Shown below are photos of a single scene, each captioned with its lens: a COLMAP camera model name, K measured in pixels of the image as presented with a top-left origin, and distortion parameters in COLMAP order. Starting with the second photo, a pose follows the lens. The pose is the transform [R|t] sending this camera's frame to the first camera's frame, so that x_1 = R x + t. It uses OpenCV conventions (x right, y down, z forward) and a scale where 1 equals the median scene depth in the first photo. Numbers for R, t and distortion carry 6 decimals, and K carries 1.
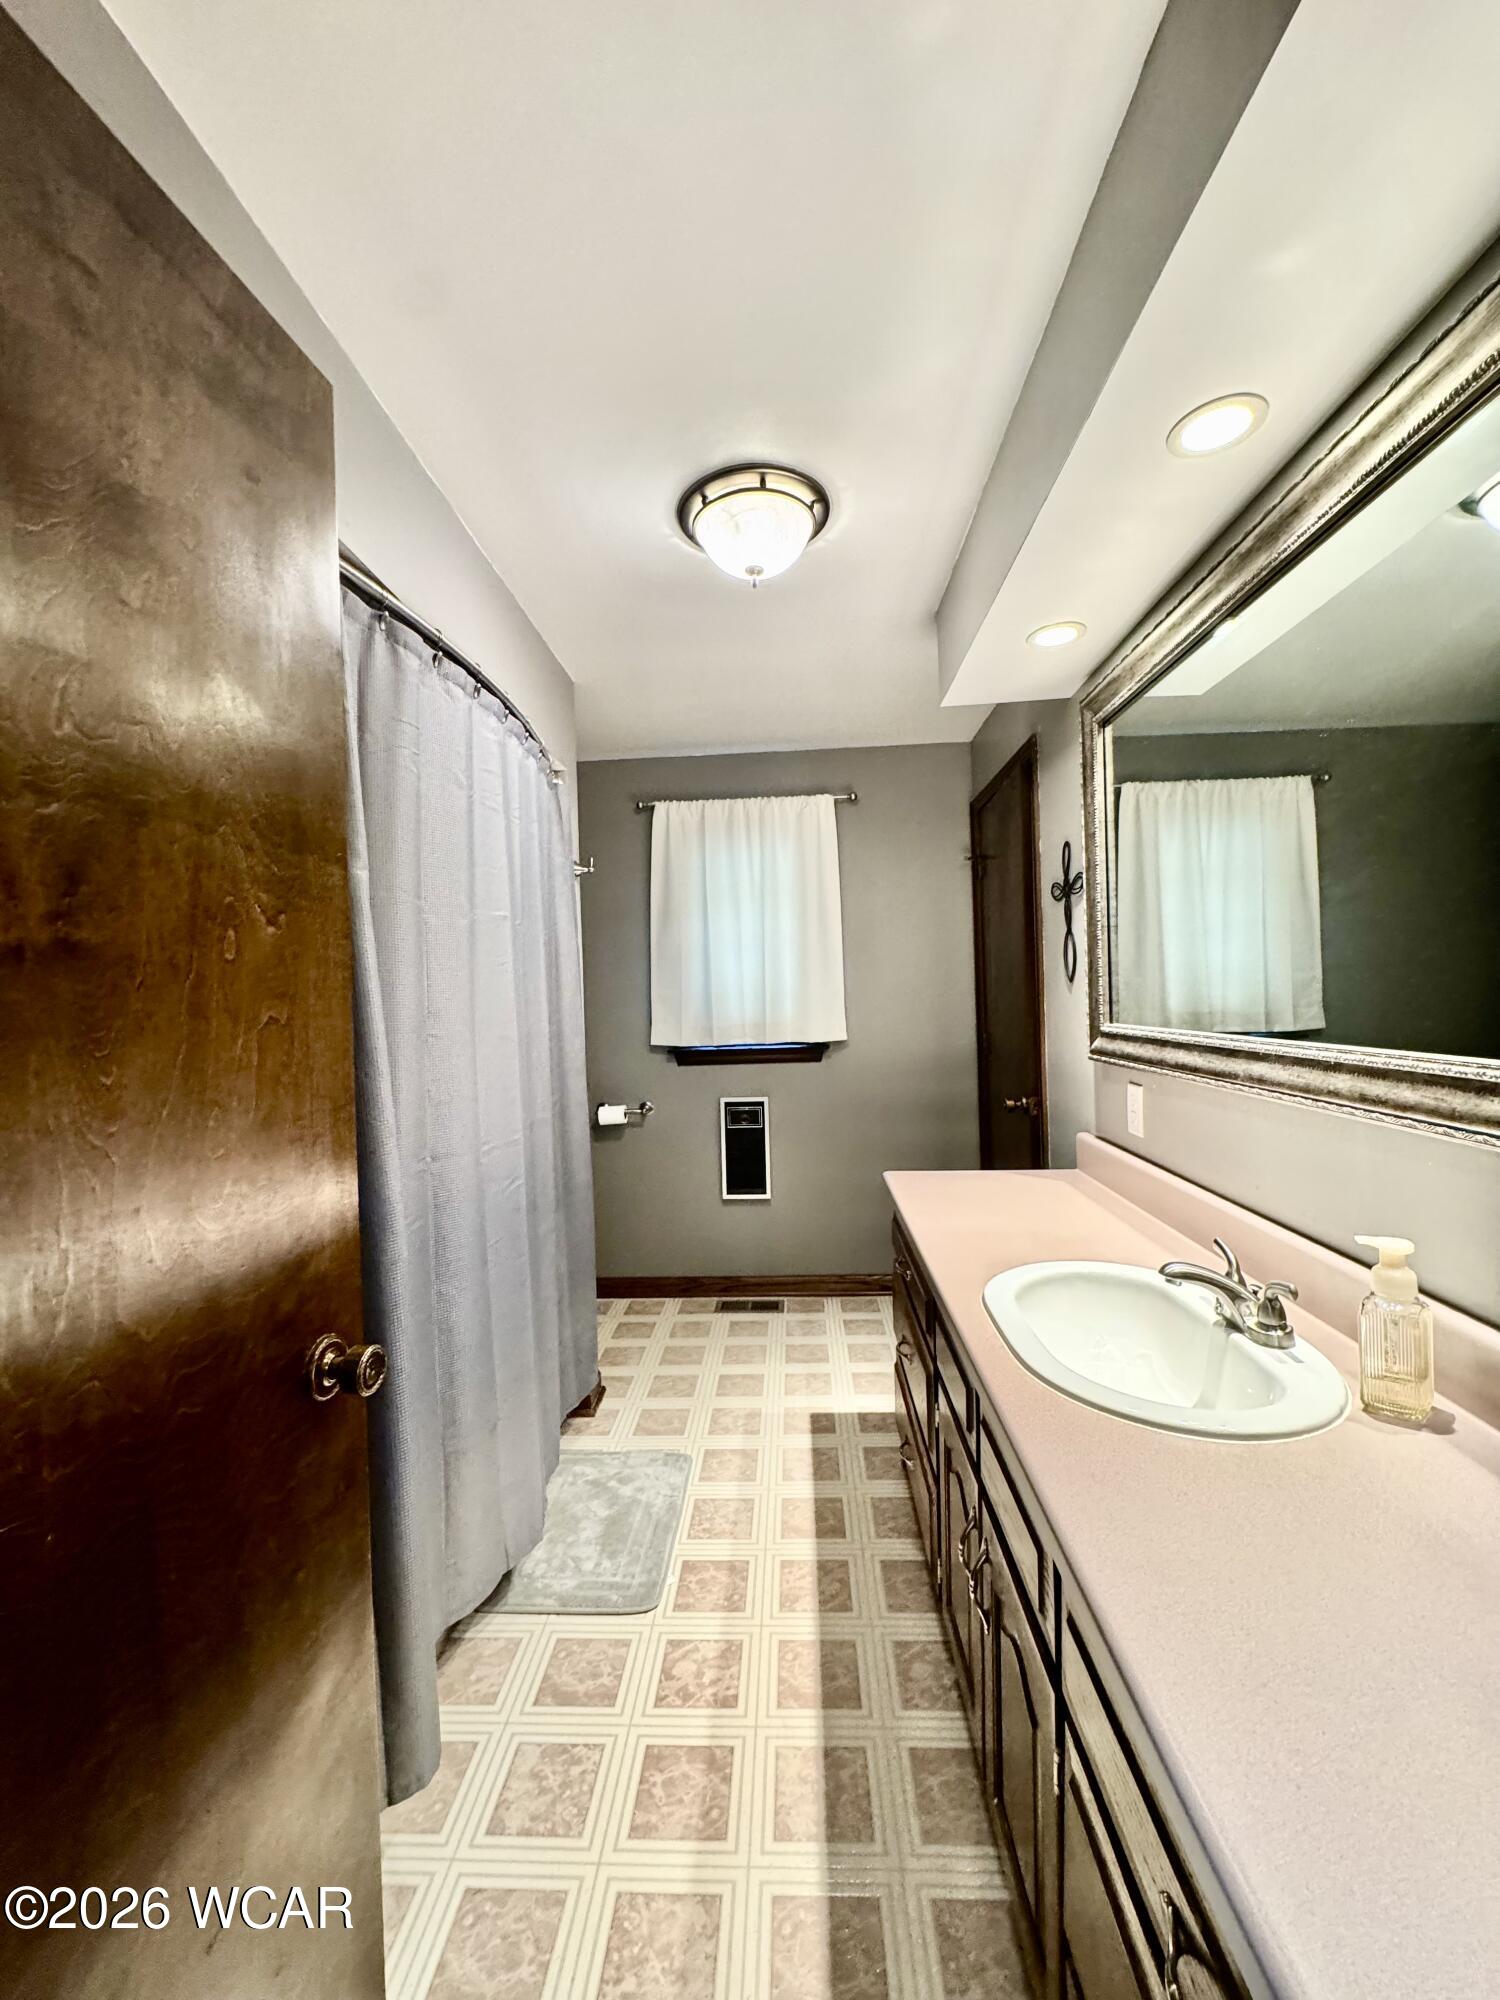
lens RADIAL K [[799.2, 0, 754.3], [0, 799.2, 997.2], [0, 0, 1]] dist [-0.003991, 0.000720]
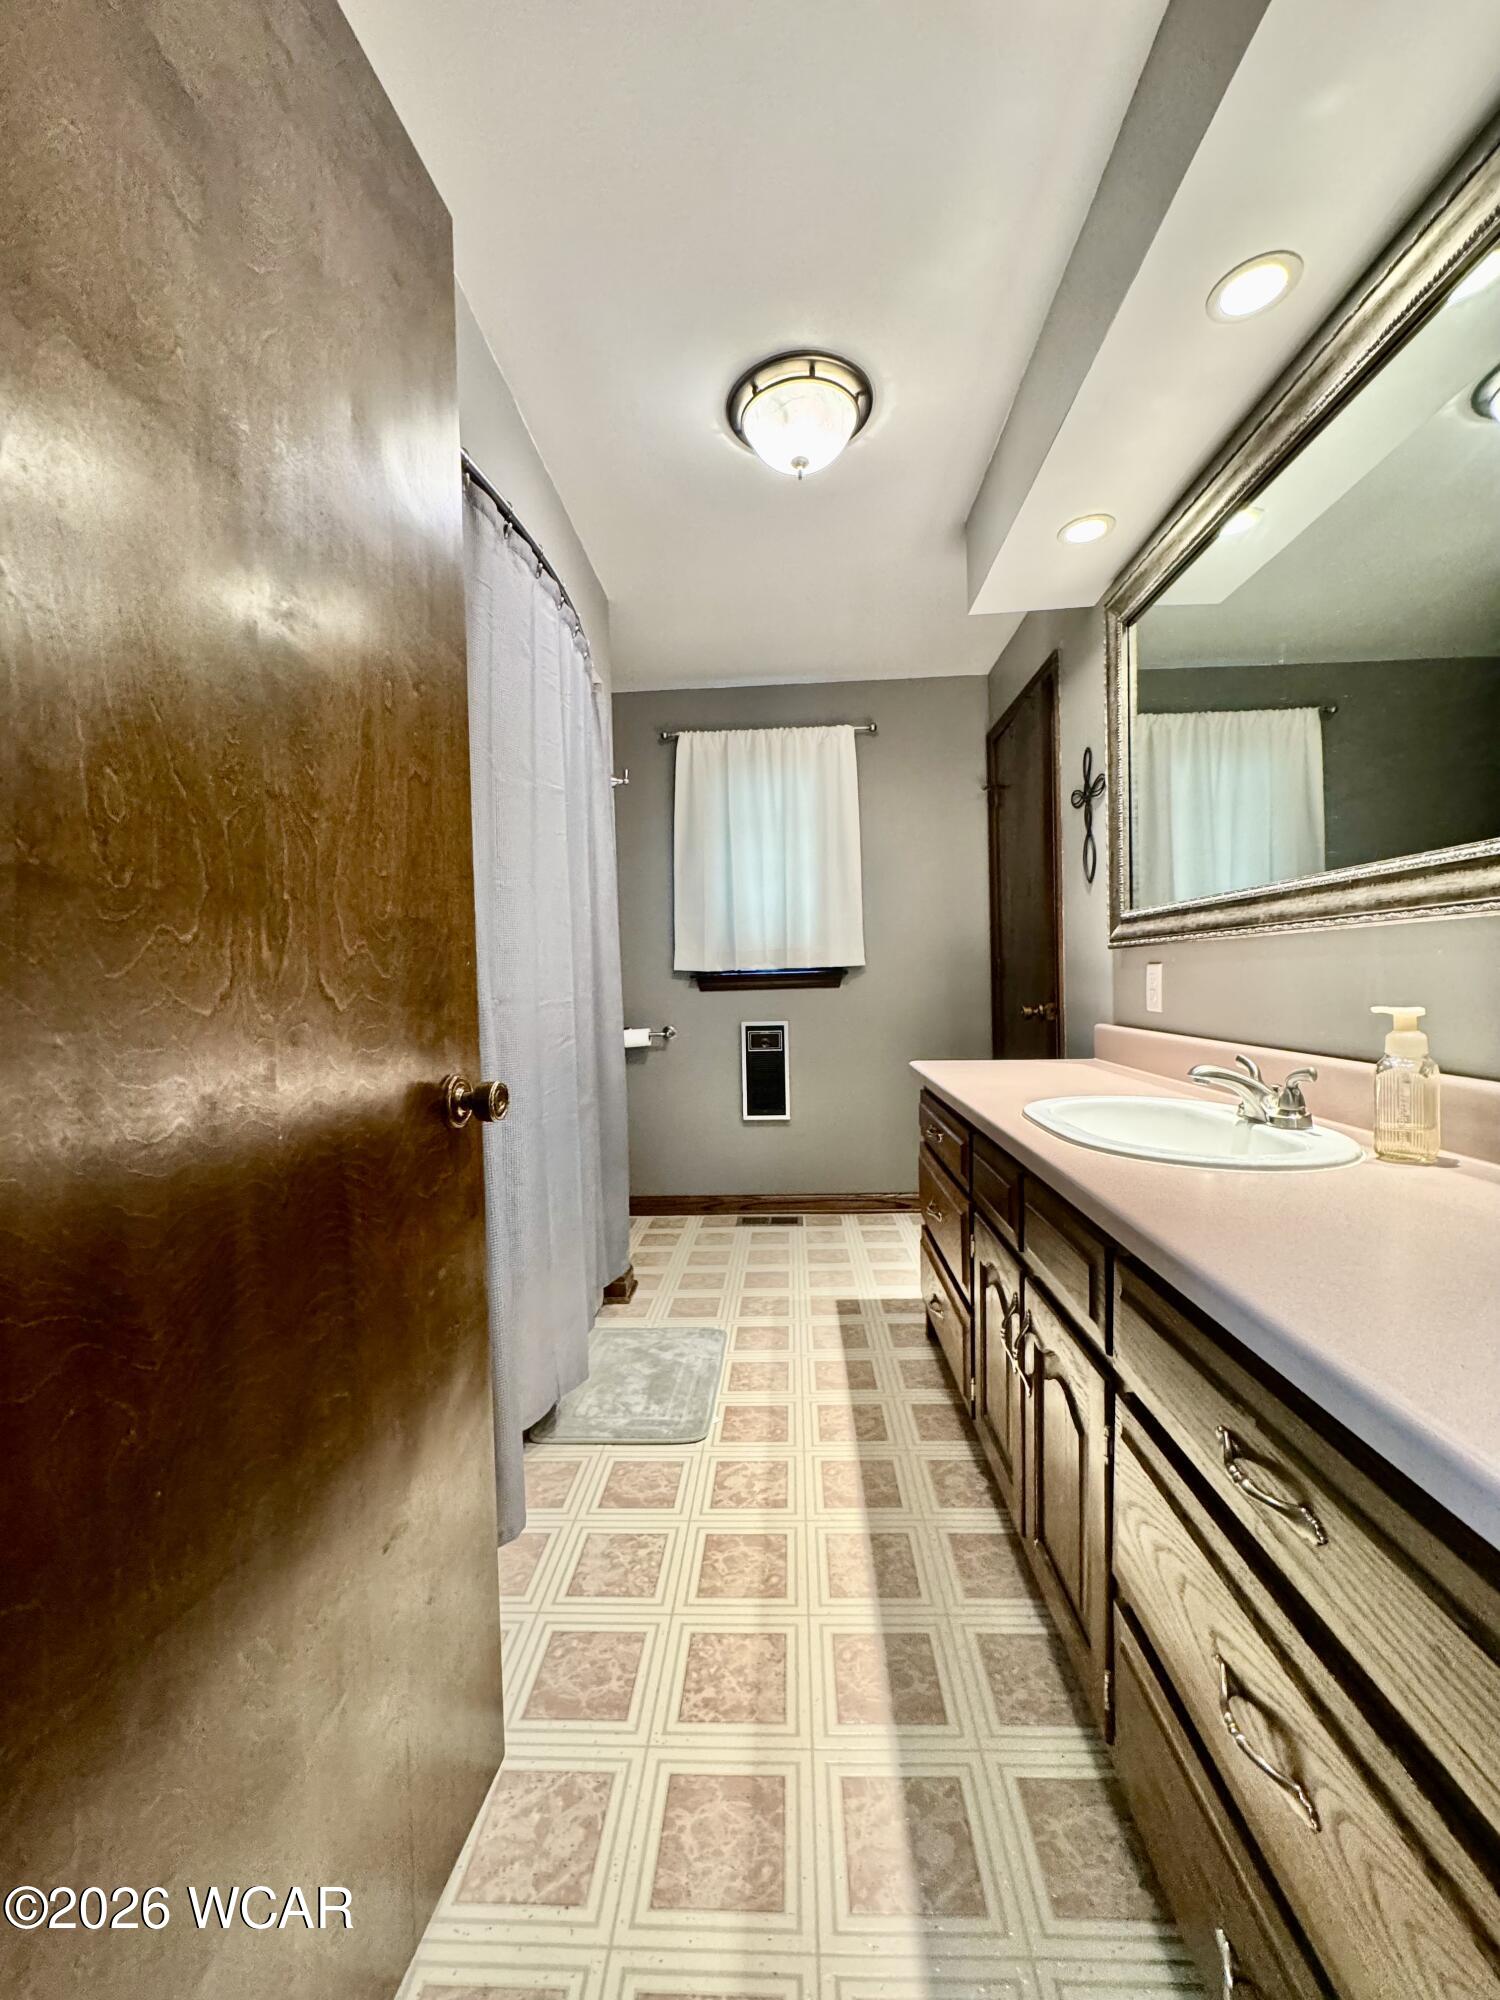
lens RADIAL K [[799.2, 0, 753.5], [0, 799.2, 997.6], [0, 0, 1]] dist [-0.003991, 0.000720]
pose [[0.999983, 0.004136, 0.004041, -0.059084], [-0.004219, 0.999773, 0.020903, 0.137816], [-0.003953, -0.020920, 0.999773, -0.056447]]
